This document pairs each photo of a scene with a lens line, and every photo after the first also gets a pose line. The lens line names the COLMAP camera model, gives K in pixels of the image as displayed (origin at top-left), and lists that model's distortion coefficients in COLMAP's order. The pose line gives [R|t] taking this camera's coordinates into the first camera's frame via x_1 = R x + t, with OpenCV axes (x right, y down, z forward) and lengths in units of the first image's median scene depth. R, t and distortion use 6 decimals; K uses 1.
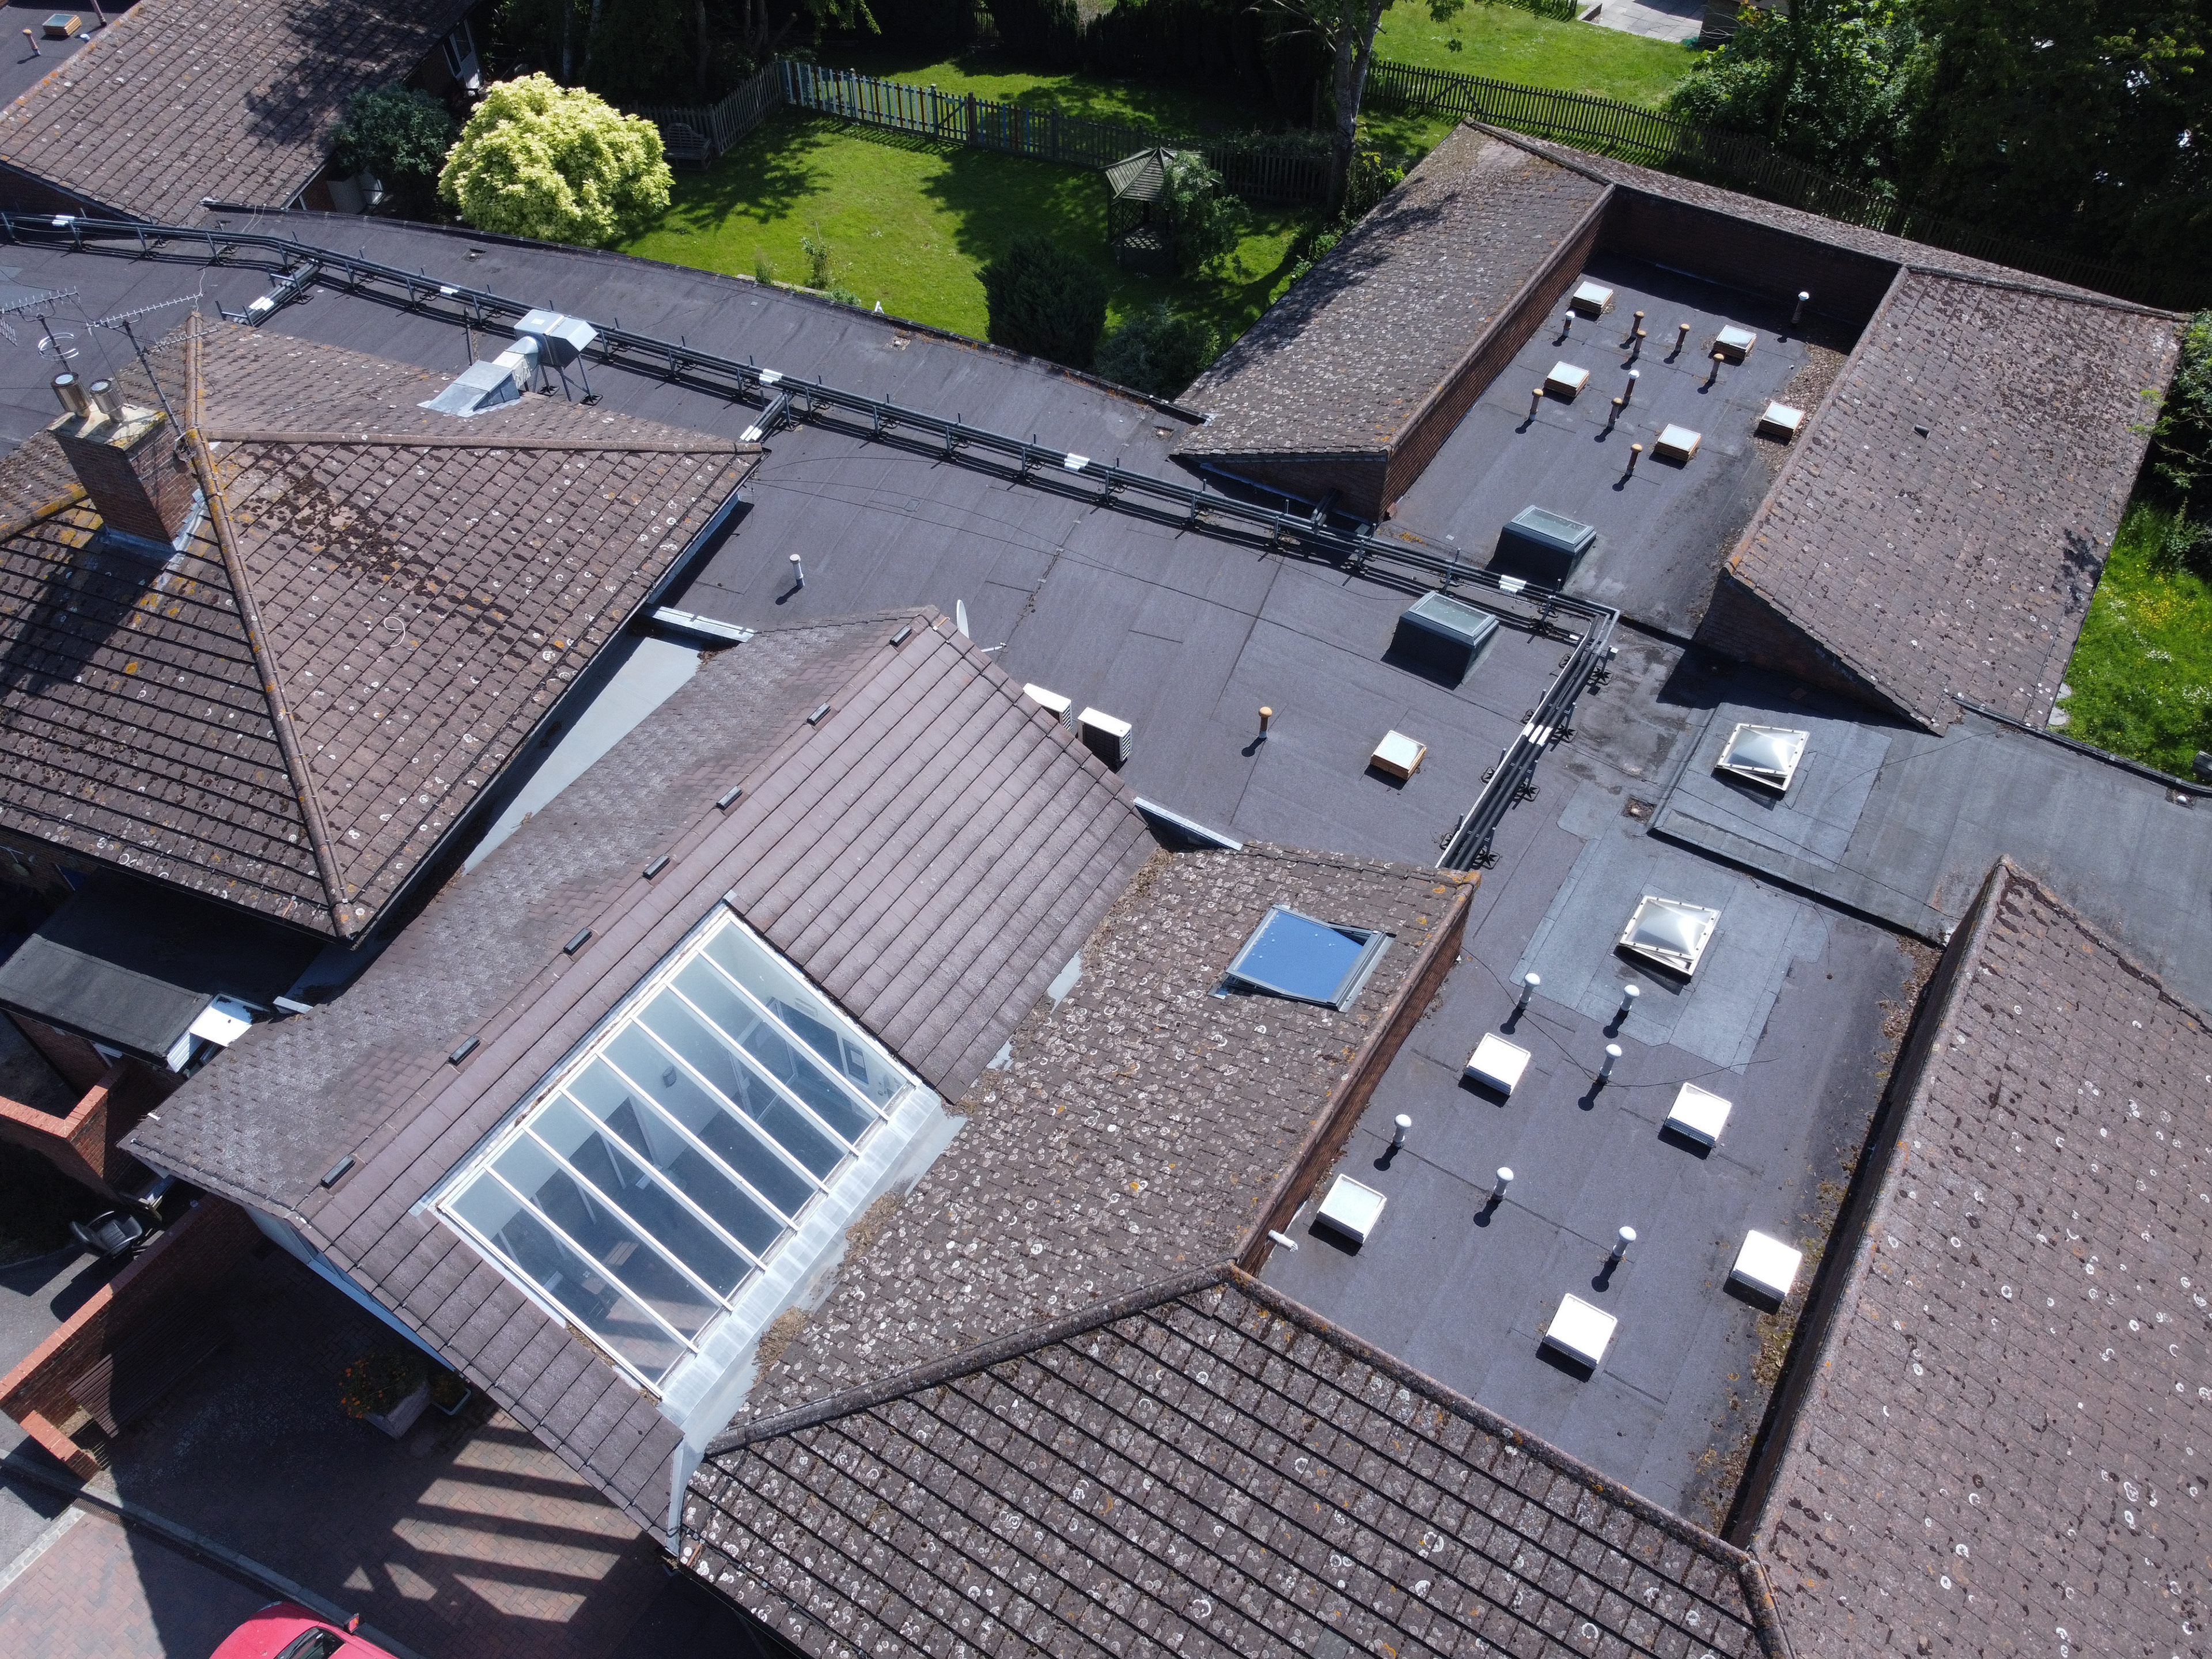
lens RADIAL K [[1682.7, 0, 1102.6], [0, 1682.7, 832.0], [0, 0, 1]] dist [-0.006671, -0.000622]
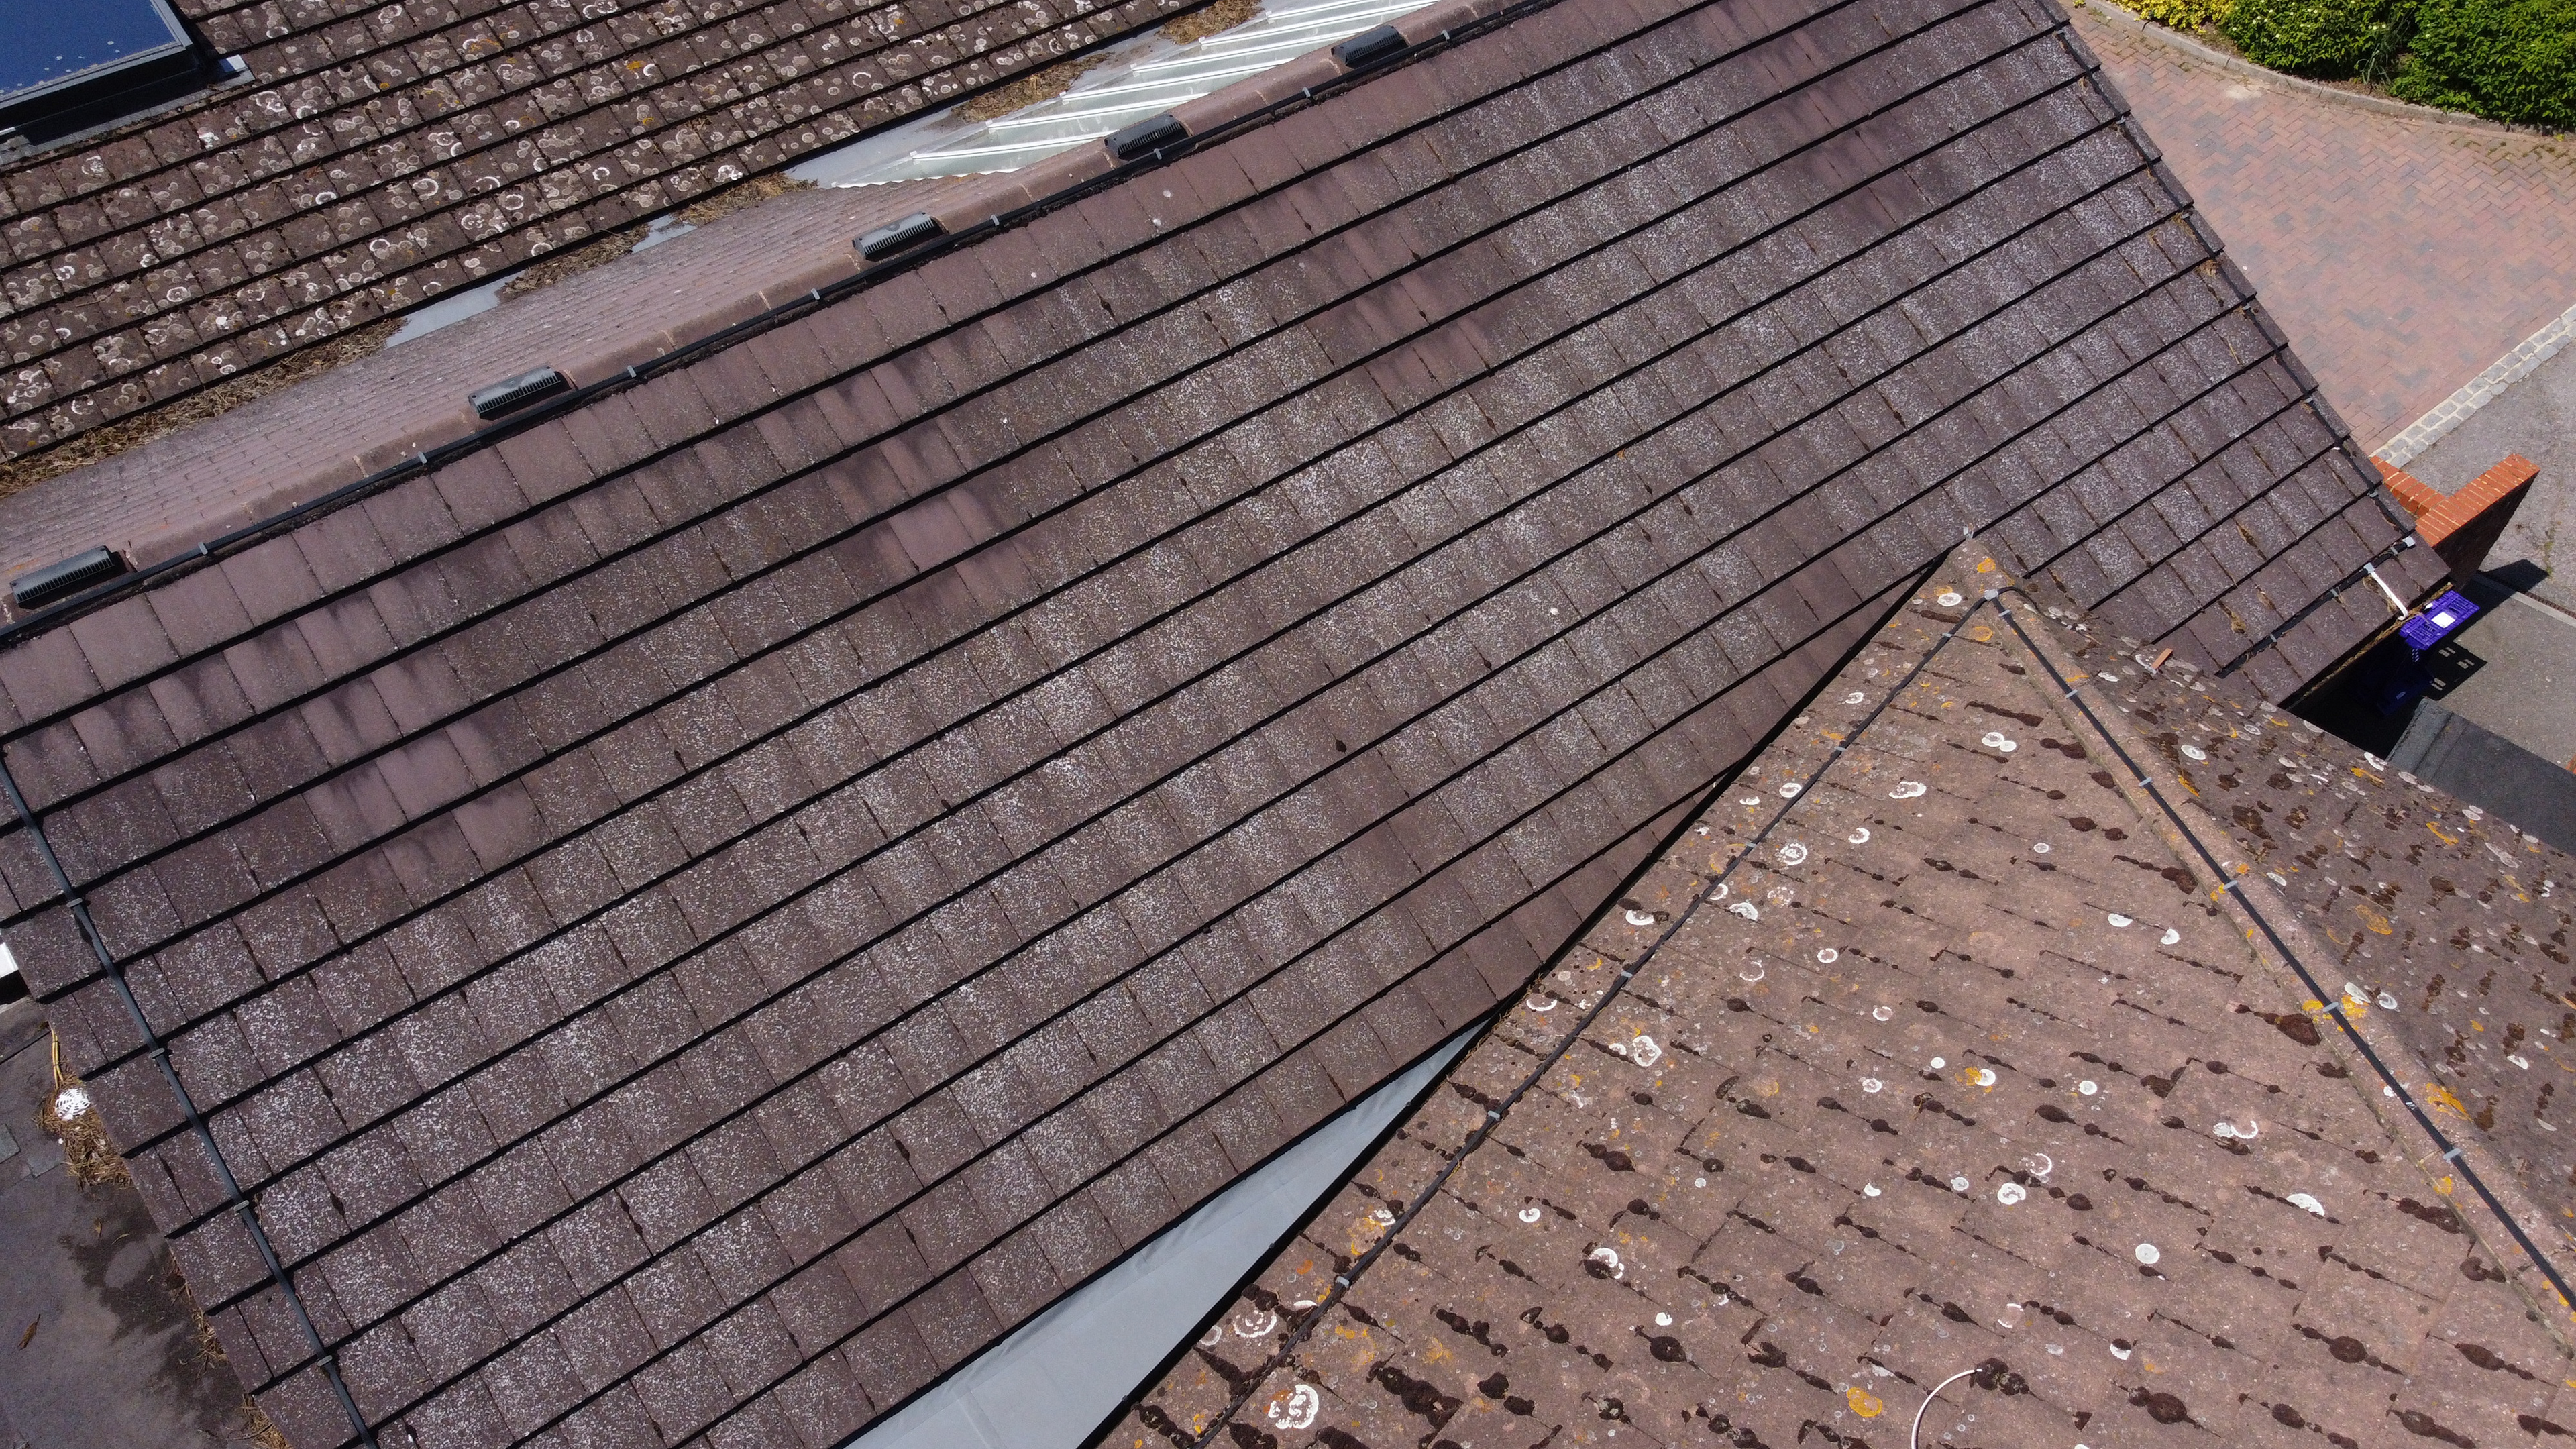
lens RADIAL K [[1959.5, 0, 1285.0], [0, 1959.5, 731.5], [0, 0, 1]] dist [-0.009750, 0.002433]
pose [[-0.932508, -0.270093, 0.239748, -0.386615], [0.276885, -0.108465, 0.954762, -0.365318], [-0.231870, 0.956705, 0.175929, 0.914020]]
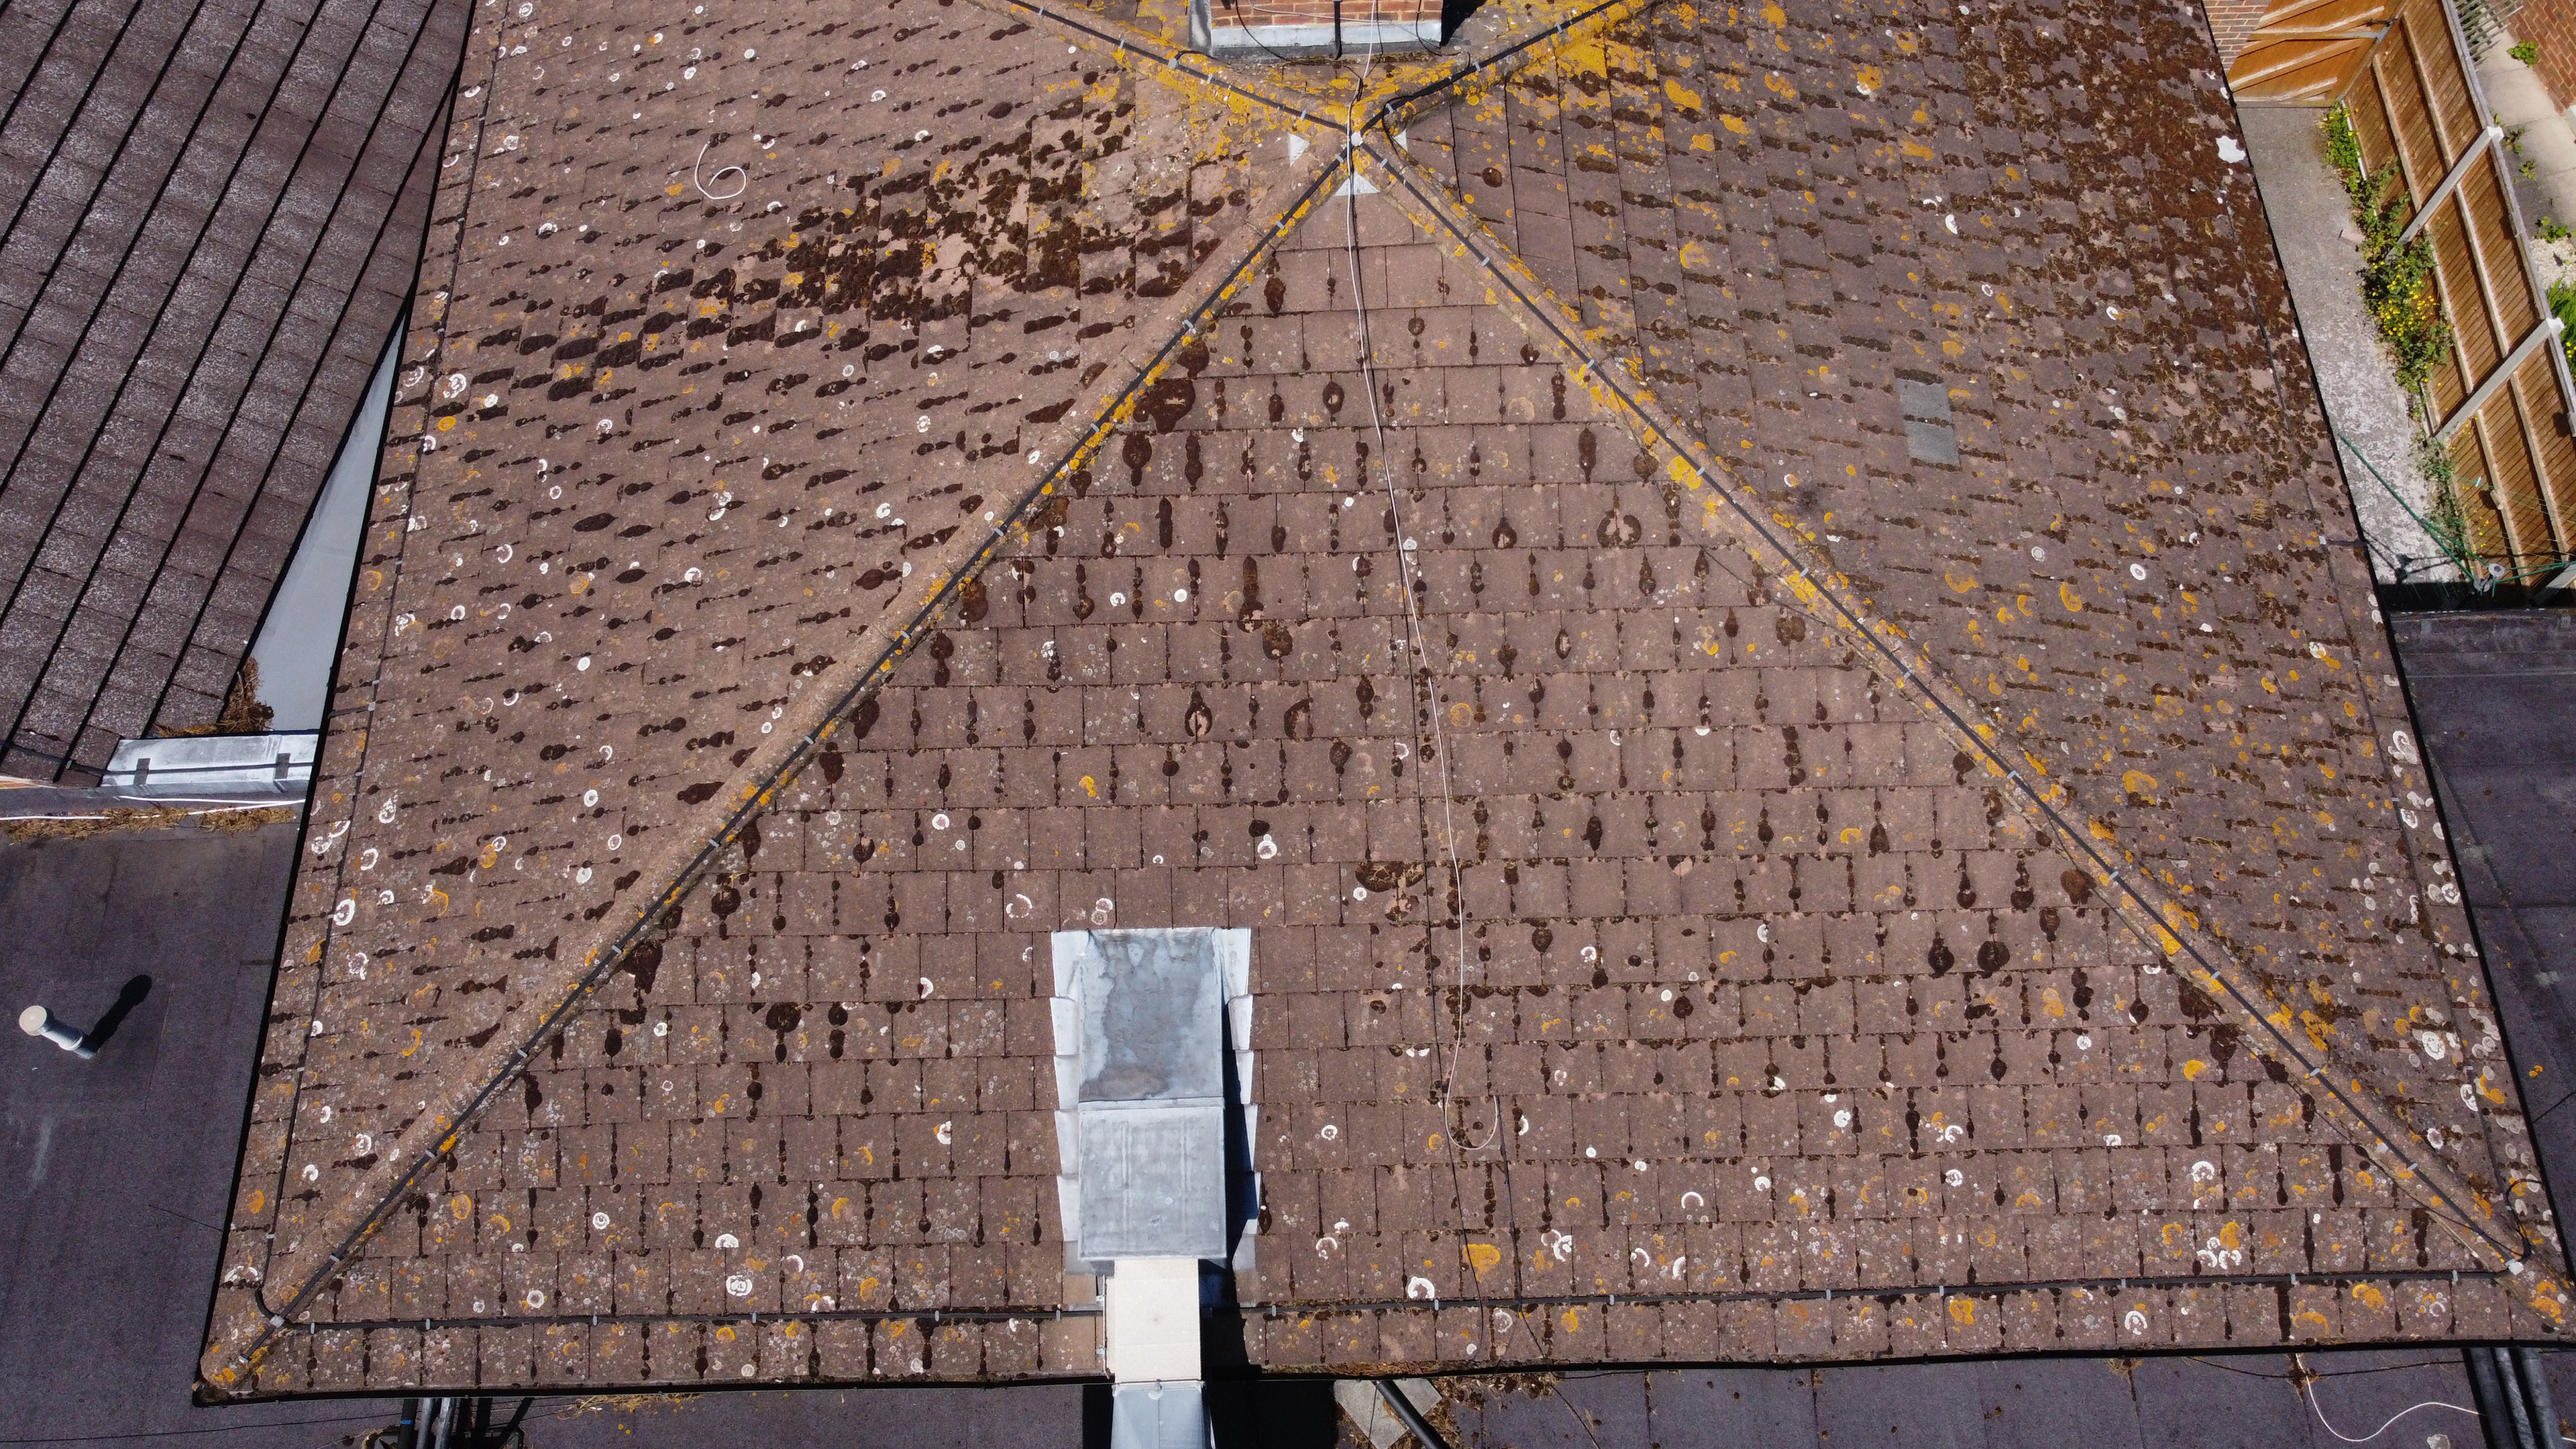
lens RADIAL K [[1959.5, 0, 1291.0], [0, 1959.5, 727.6], [0, 0, 1]] dist [-0.009750, 0.002433]
pose [[-0.928745, 0.341882, -0.143350, -0.446893], [-0.270907, -0.361939, 0.891969, -0.660335], [0.253064, 0.867247, 0.428767, 0.967352]]
